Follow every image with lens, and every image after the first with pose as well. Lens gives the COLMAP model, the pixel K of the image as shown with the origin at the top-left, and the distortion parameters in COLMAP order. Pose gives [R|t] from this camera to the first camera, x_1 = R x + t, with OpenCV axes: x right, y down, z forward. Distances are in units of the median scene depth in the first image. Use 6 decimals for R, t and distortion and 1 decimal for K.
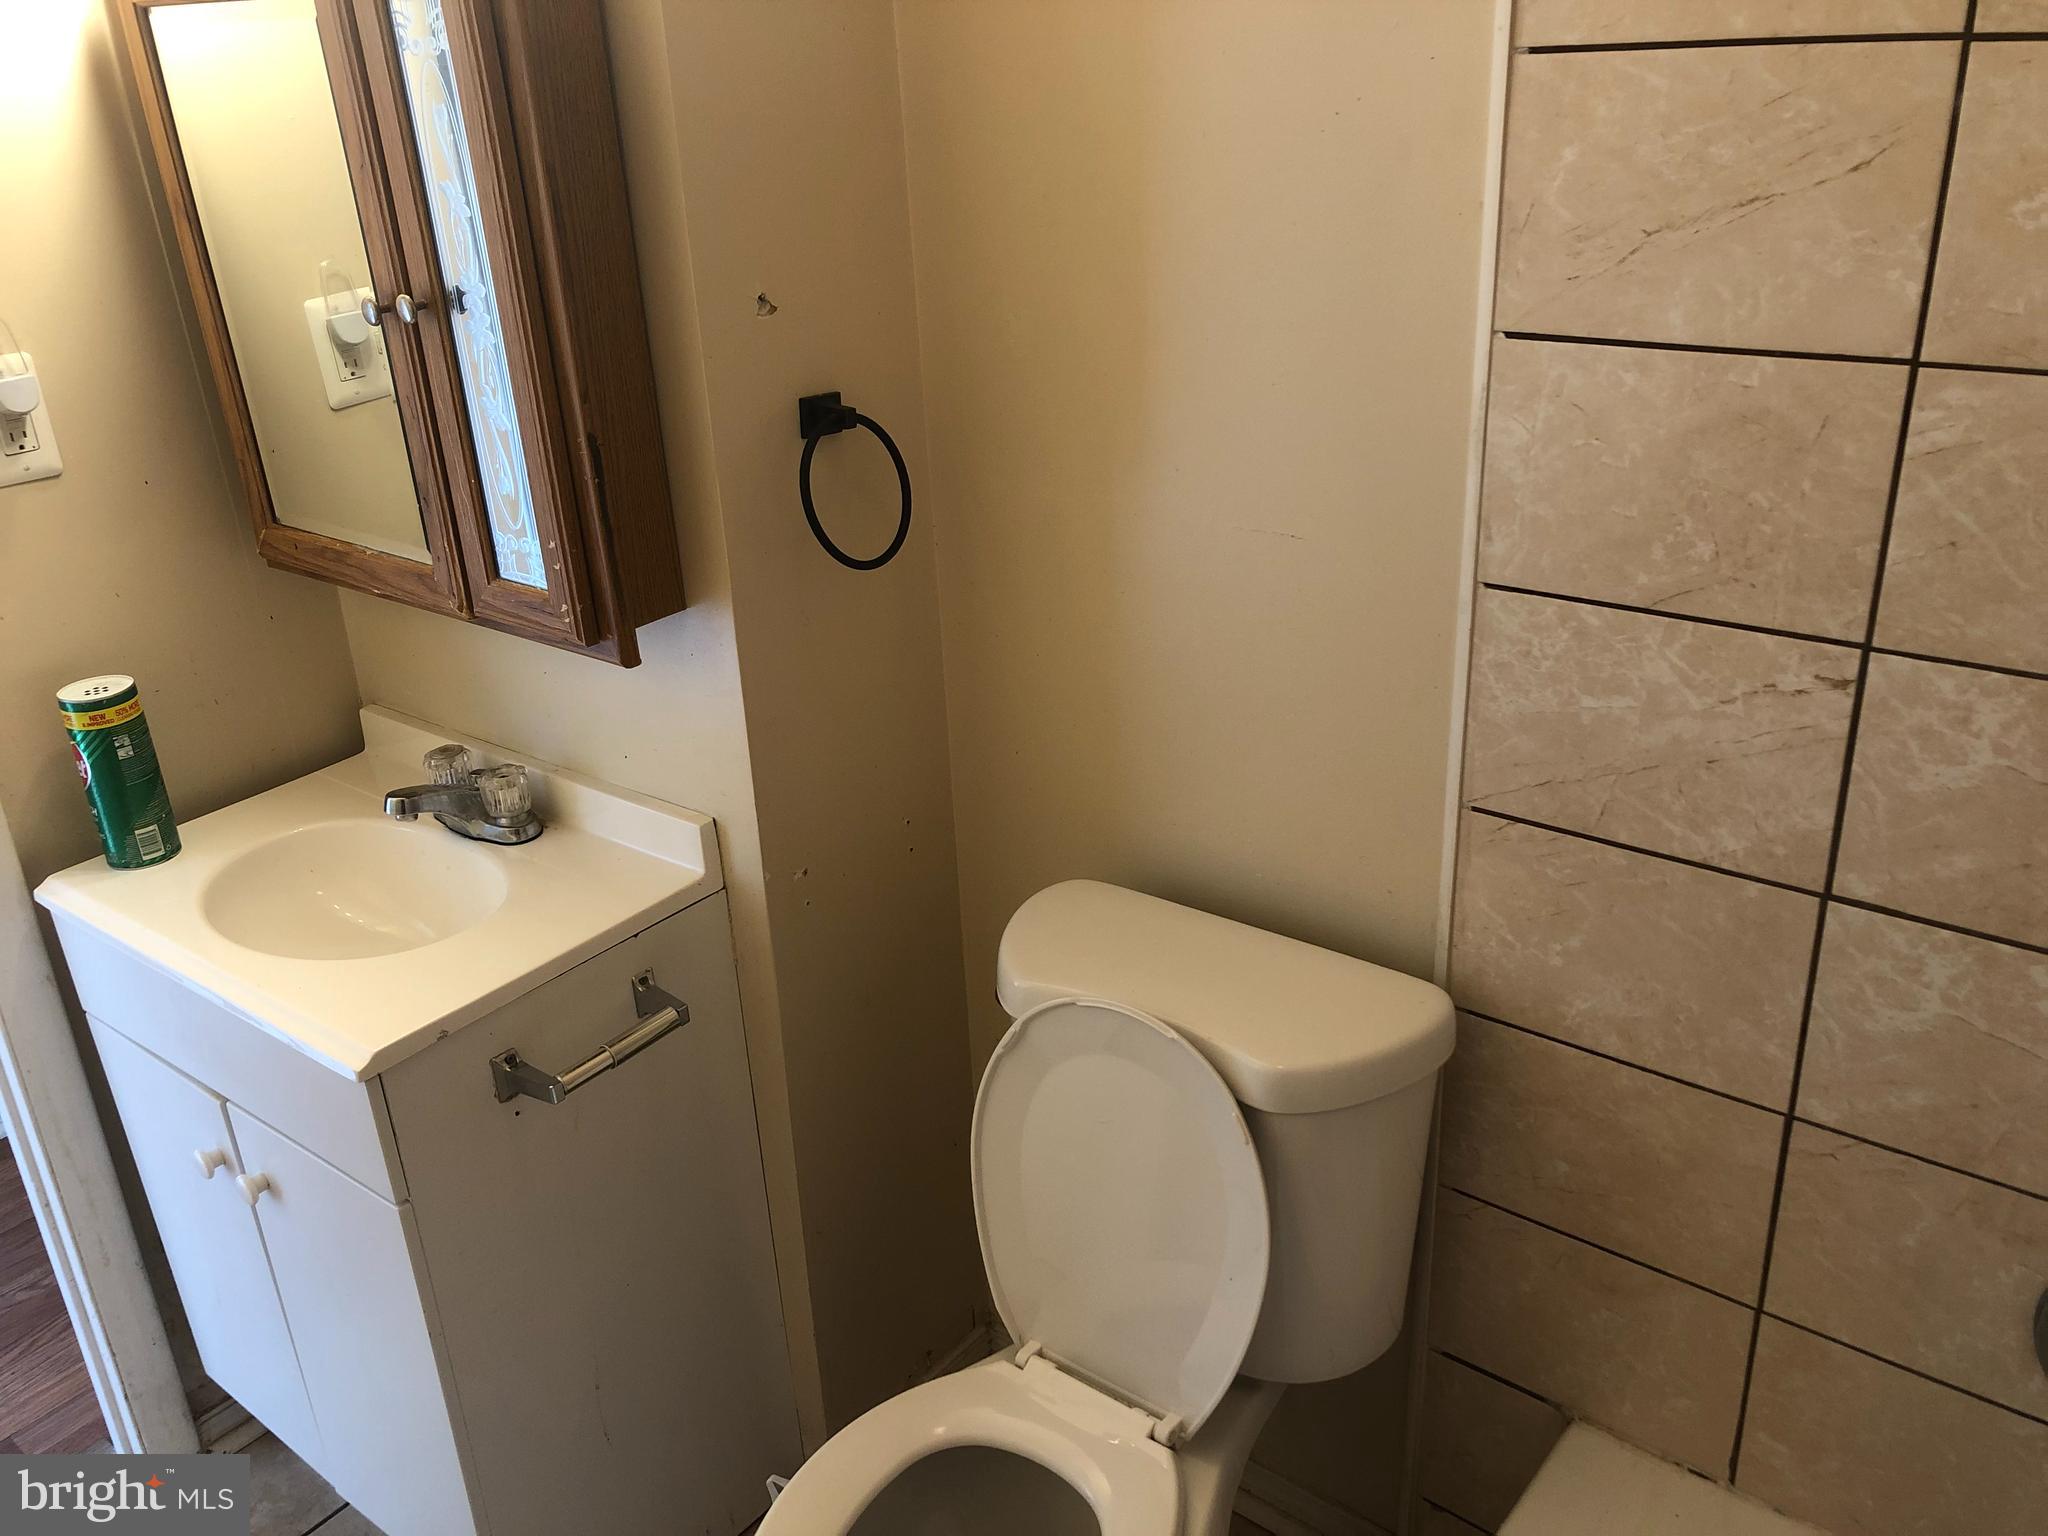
lens RADIAL K [[1698.2, 0, 1027.3], [0, 1698.2, 755.9], [0, 0, 1]] dist [0.014811, 0.007381]
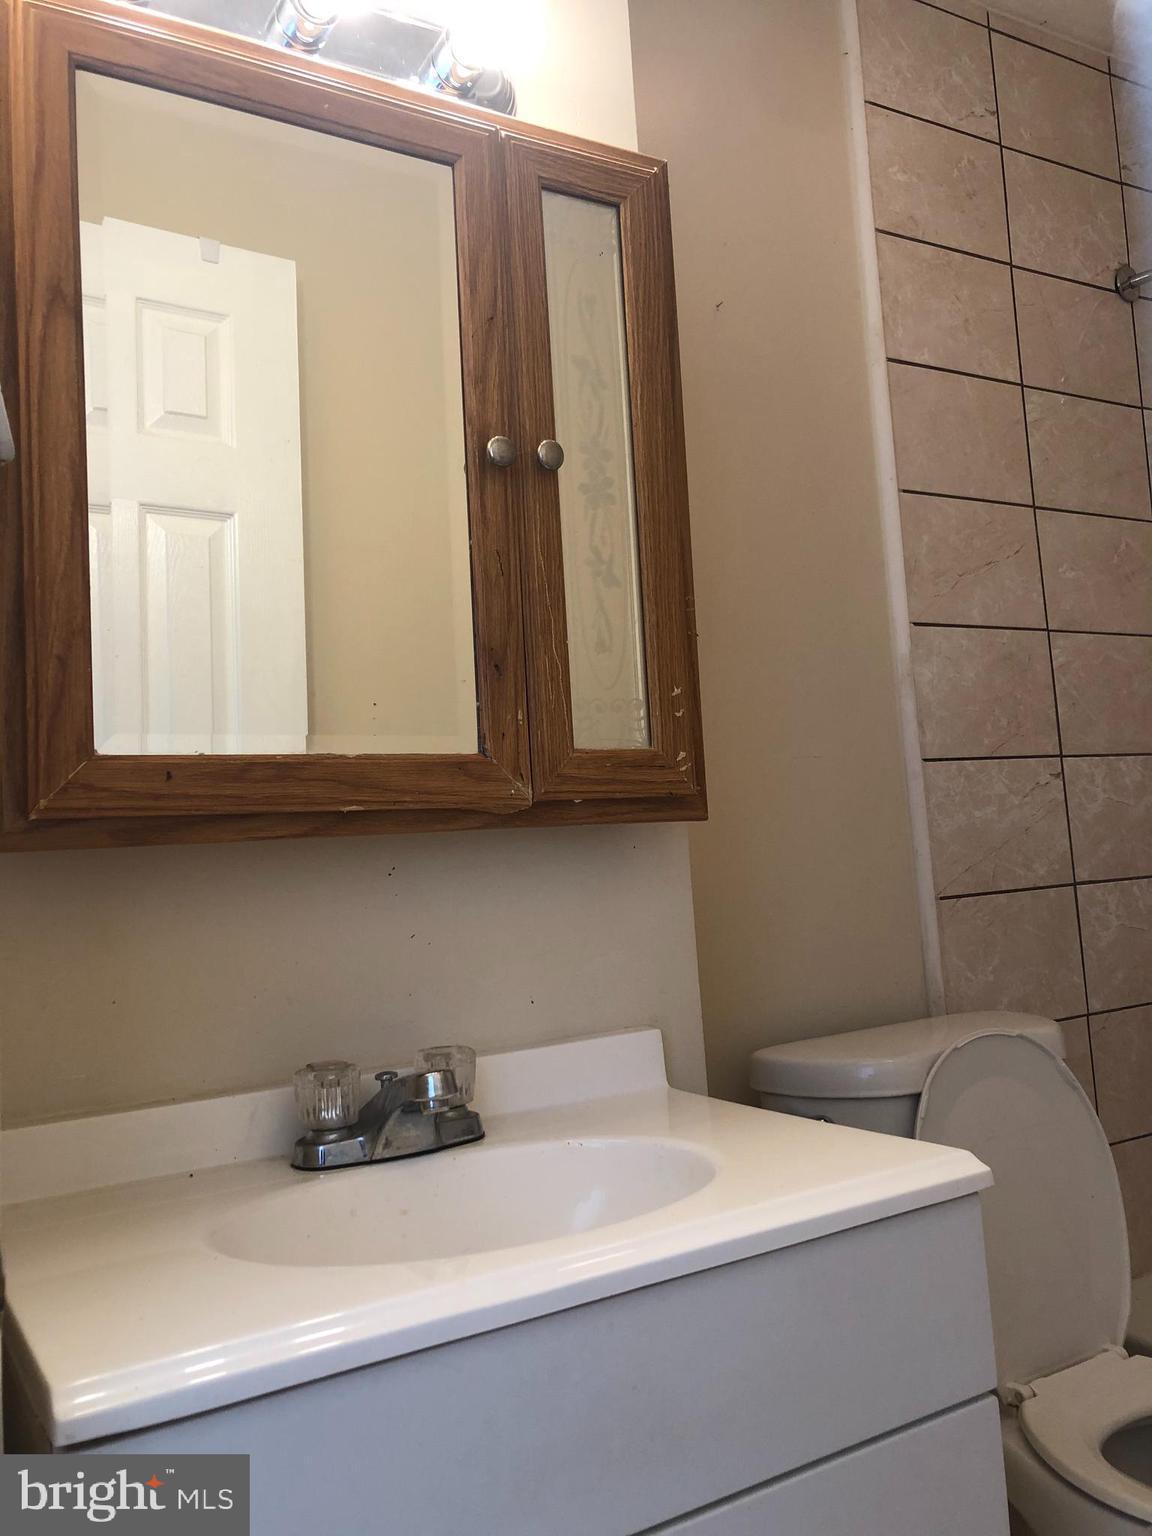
lens RADIAL K [[1273.7, 0, 582.2], [0, 1273.7, 769.3], [0, 0, 1]] dist [0.014811, 0.007381]
pose [[0.360238, 0.097288, 0.927774, -1.186977], [0.422083, 0.869923, -0.255109, 0.104647], [-0.831910, 0.483497, 0.272315, 1.013707]]
